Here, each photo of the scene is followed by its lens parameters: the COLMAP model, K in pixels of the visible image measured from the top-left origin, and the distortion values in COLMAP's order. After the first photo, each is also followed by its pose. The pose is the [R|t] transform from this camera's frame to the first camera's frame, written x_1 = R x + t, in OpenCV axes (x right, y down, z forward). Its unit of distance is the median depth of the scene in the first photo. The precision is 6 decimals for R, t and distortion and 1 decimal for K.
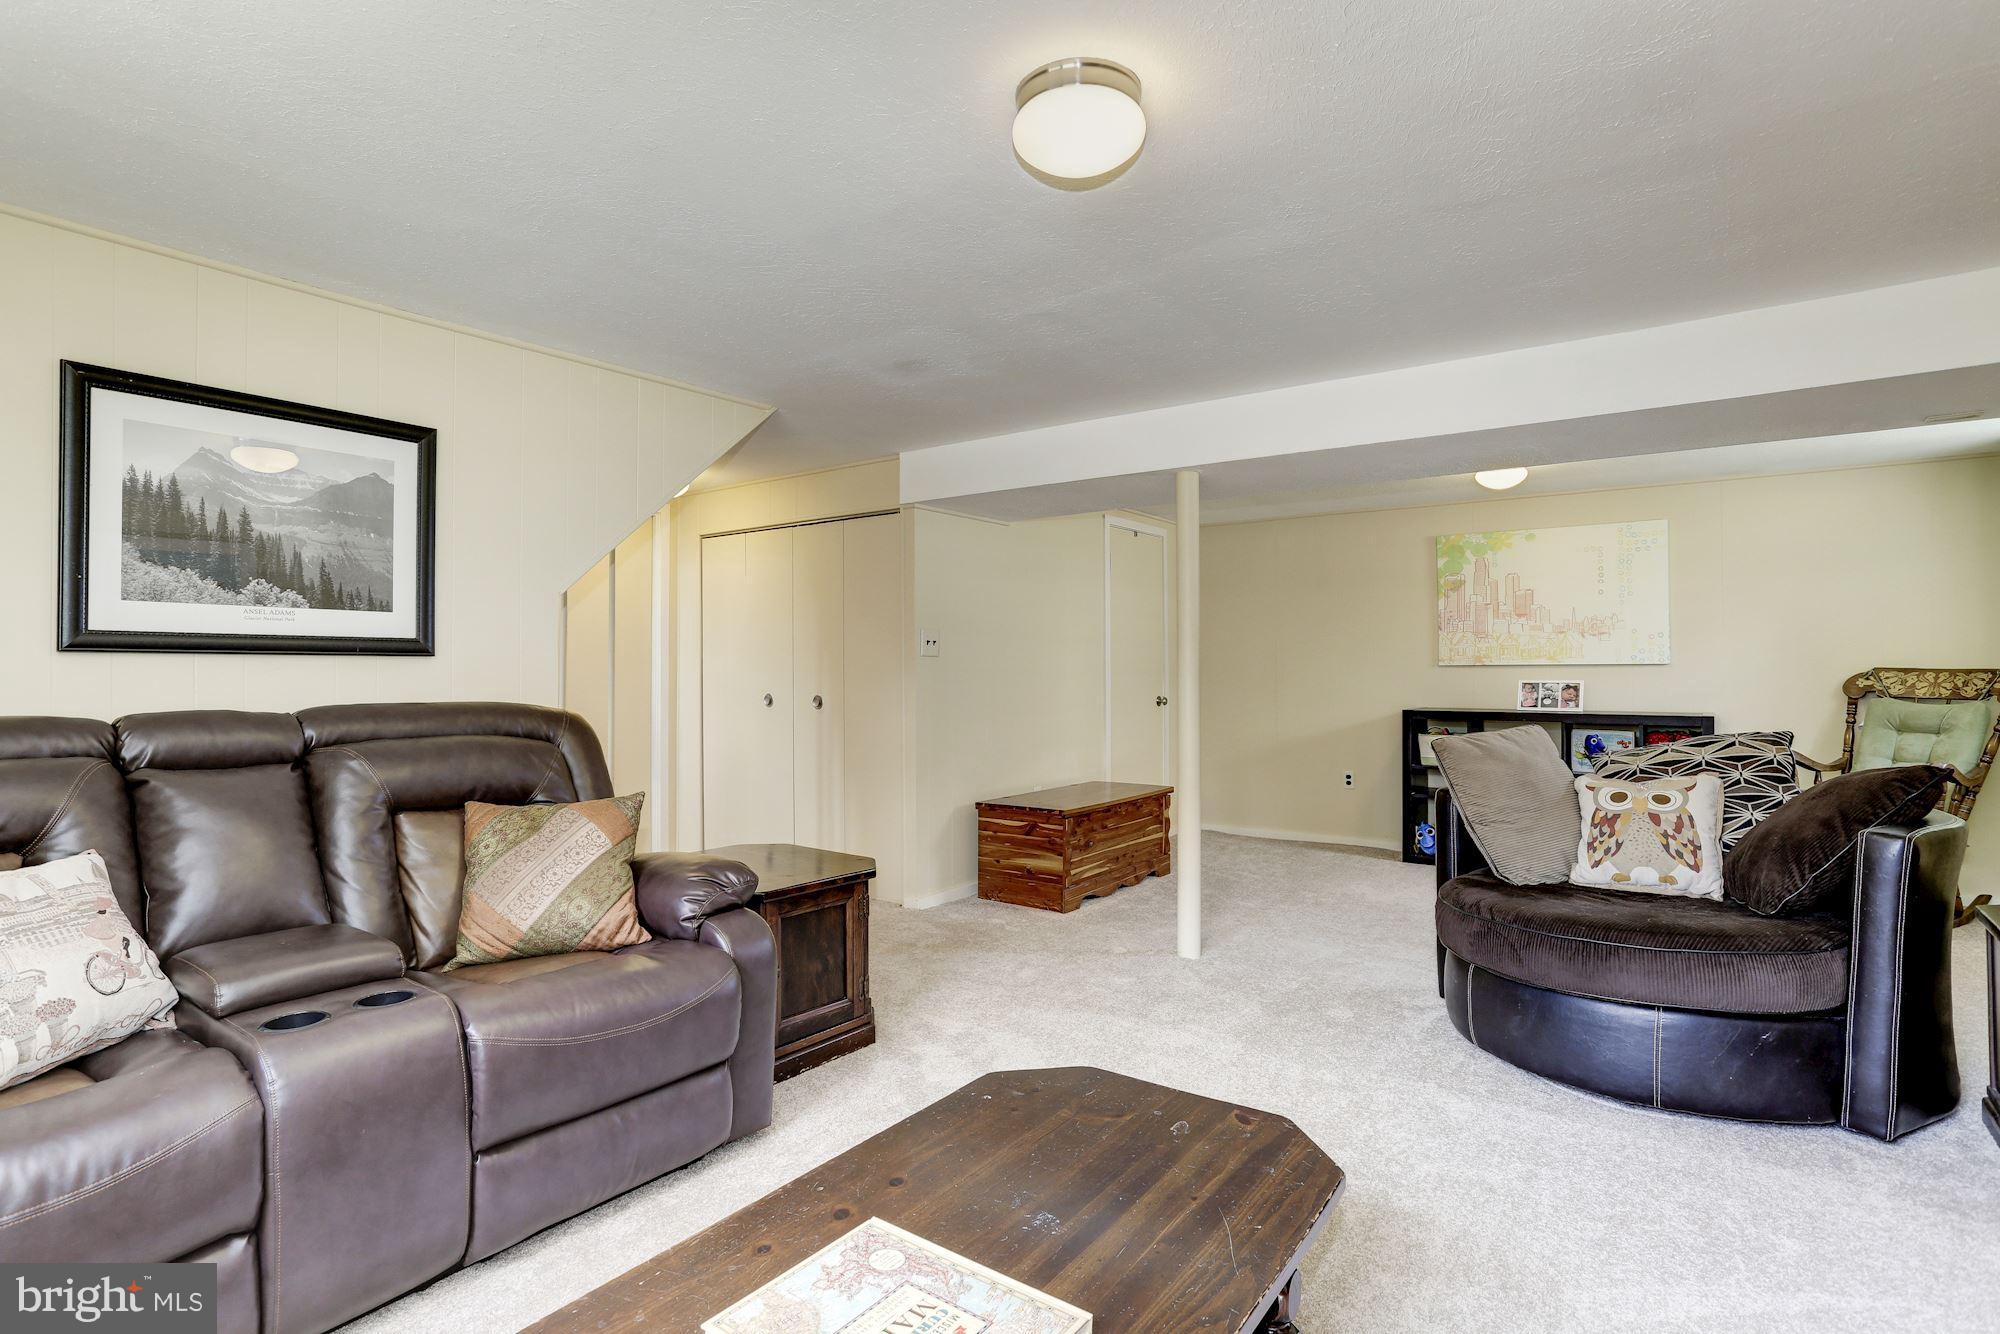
lens RADIAL K [[979.2, 0, 992.6], [0, 979.2, 666.6], [0, 0, 1]] dist [-0.059870, 0.028416]
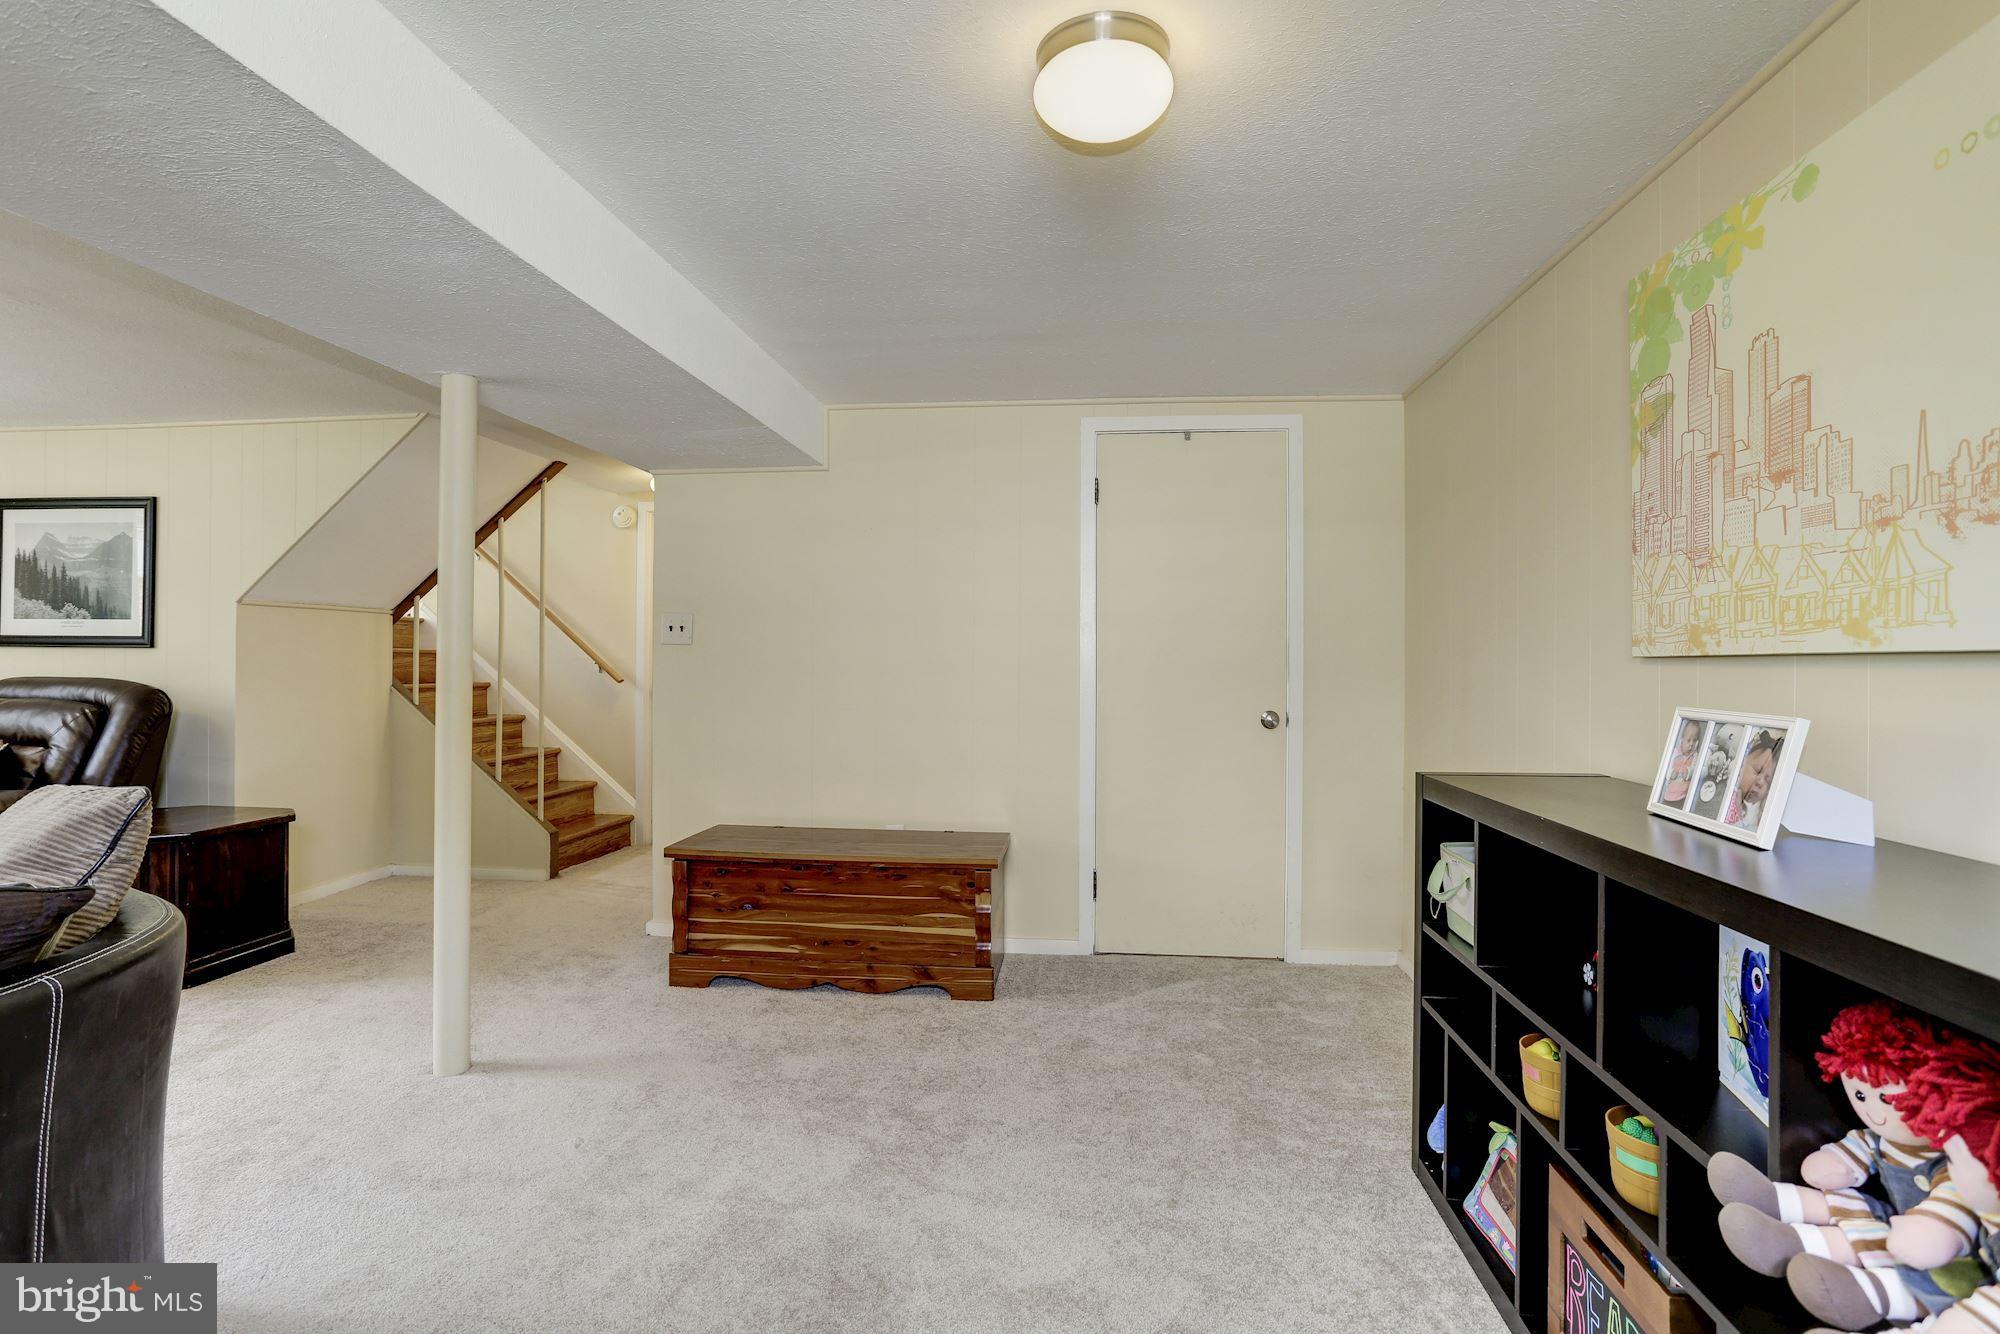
lens RADIAL K [[979.2, 0, 1005.3], [0, 979.2, 670.3], [0, 0, 1]] dist [-0.059870, 0.028416]
pose [[0.514977, 0.012192, -0.857117, 1.417293], [-0.004466, 0.999923, 0.011540, 0.001405], [0.857192, -0.002115, 0.514992, 1.412238]]
